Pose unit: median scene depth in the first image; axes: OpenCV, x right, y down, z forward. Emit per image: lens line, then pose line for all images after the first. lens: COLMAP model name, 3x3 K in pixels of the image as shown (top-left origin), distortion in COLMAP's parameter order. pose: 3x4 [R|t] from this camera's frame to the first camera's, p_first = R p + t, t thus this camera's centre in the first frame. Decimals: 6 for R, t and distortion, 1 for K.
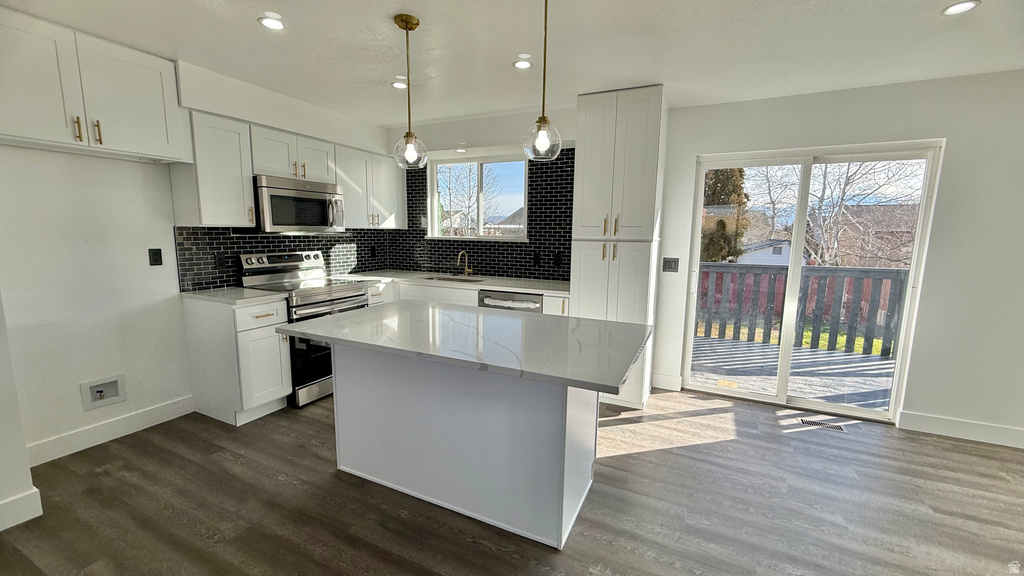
lens RADIAL K [[408.4, 0, 509.0], [0, 408.4, 289.7], [0, 0, 1]] dist [0.000311, -0.000007]
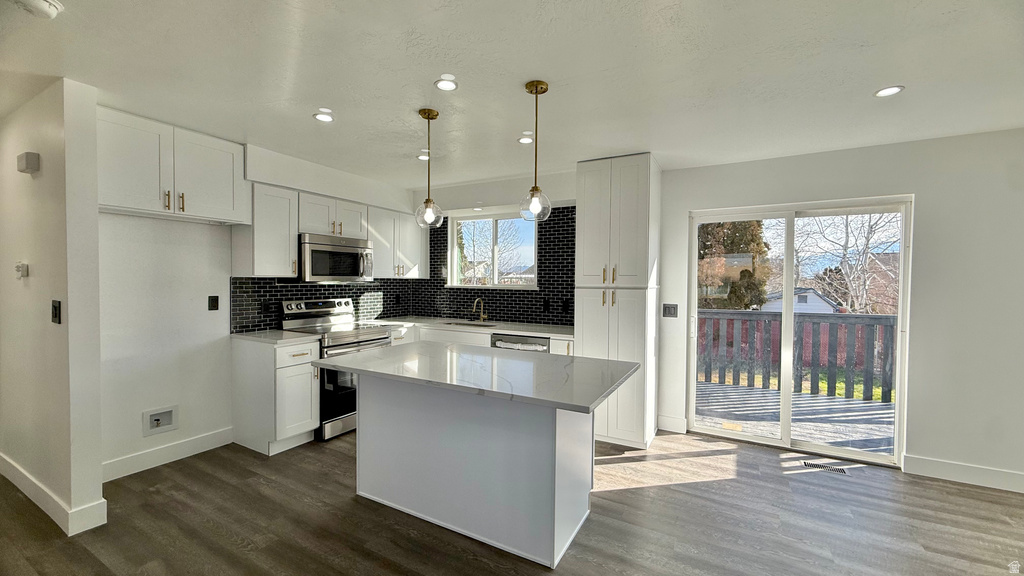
lens RADIAL K [[408.4, 0, 509.1], [0, 408.4, 289.5], [0, 0, 1]] dist [0.000311, -0.000007]
pose [[0.998245, -0.002668, -0.059163, 0.045285], [-0.004516, 0.992647, -0.120961, 0.018155], [0.059051, 0.121015, 0.990893, -0.105765]]
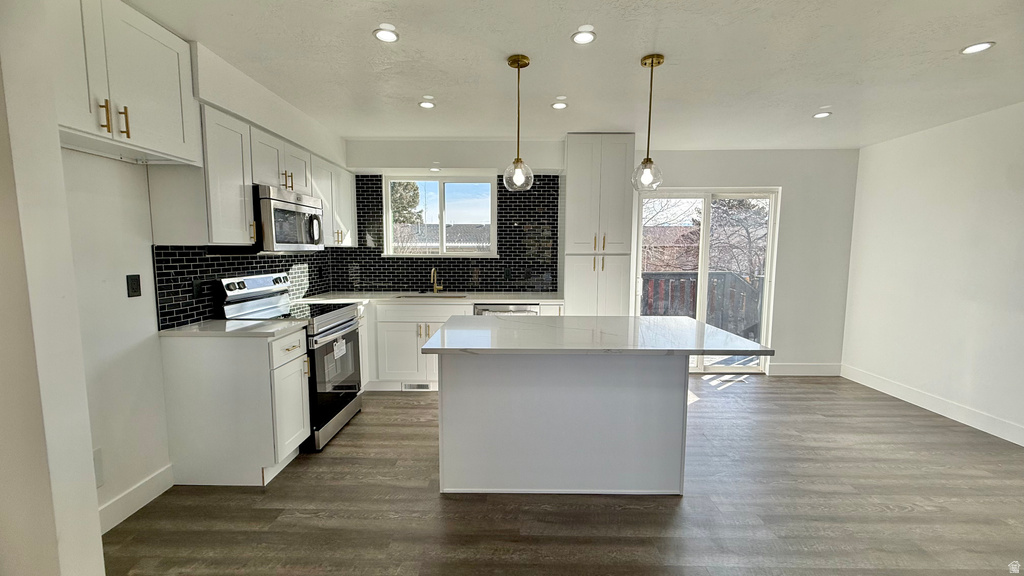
lens RADIAL K [[408.4, 0, 510.3], [0, 408.4, 288.8], [0, 0, 1]] dist [0.000311, -0.000007]
pose [[0.904274, -0.051718, 0.423809, -0.523624], [0.070058, 0.997155, -0.027799, -0.004132], [-0.421165, 0.054829, 0.905325, 0.022053]]
